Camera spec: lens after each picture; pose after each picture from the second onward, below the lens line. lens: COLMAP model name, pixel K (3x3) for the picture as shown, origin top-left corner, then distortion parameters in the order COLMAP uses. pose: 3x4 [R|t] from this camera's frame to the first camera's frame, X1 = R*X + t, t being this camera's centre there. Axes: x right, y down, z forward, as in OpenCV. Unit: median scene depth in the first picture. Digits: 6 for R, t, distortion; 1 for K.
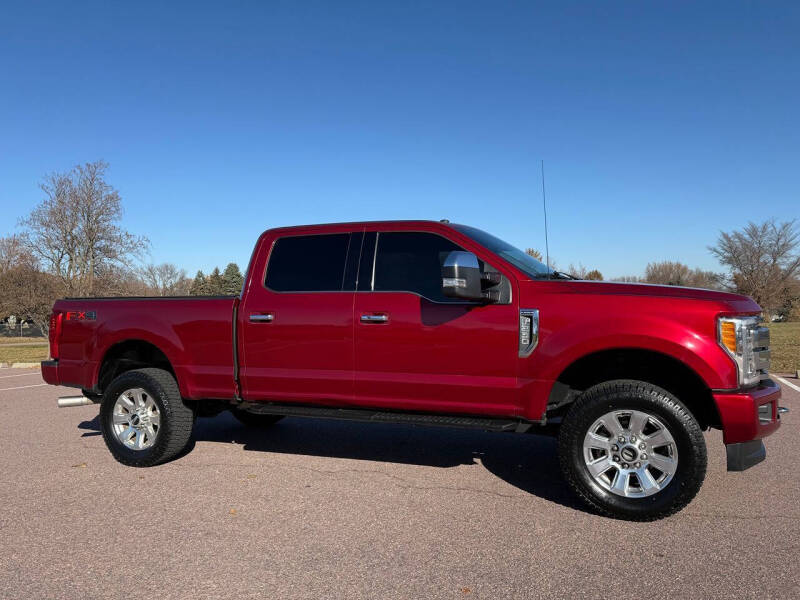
lens RADIAL K [[554.7, 0, 400.0], [0, 554.7, 300.0], [0, 0, 1]] dist [0.100150, -0.141424]
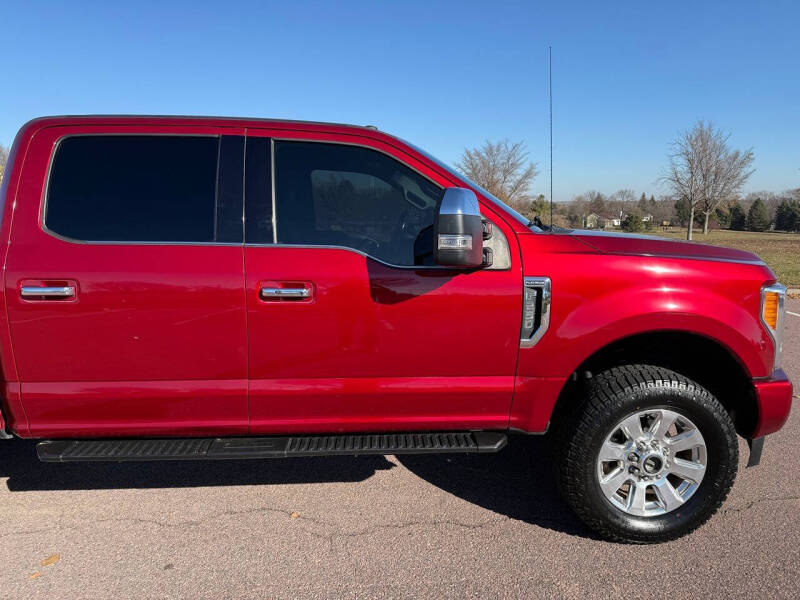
lens RADIAL K [[554.7, 0, 400.0], [0, 554.7, 300.0], [0, 0, 1]] dist [0.100150, -0.141424]
pose [[0.907513, -0.052285, 0.416756, -0.209258], [-0.017420, 0.986683, 0.161720, -0.064908], [-0.419662, -0.154023, 0.894517, 0.476022]]
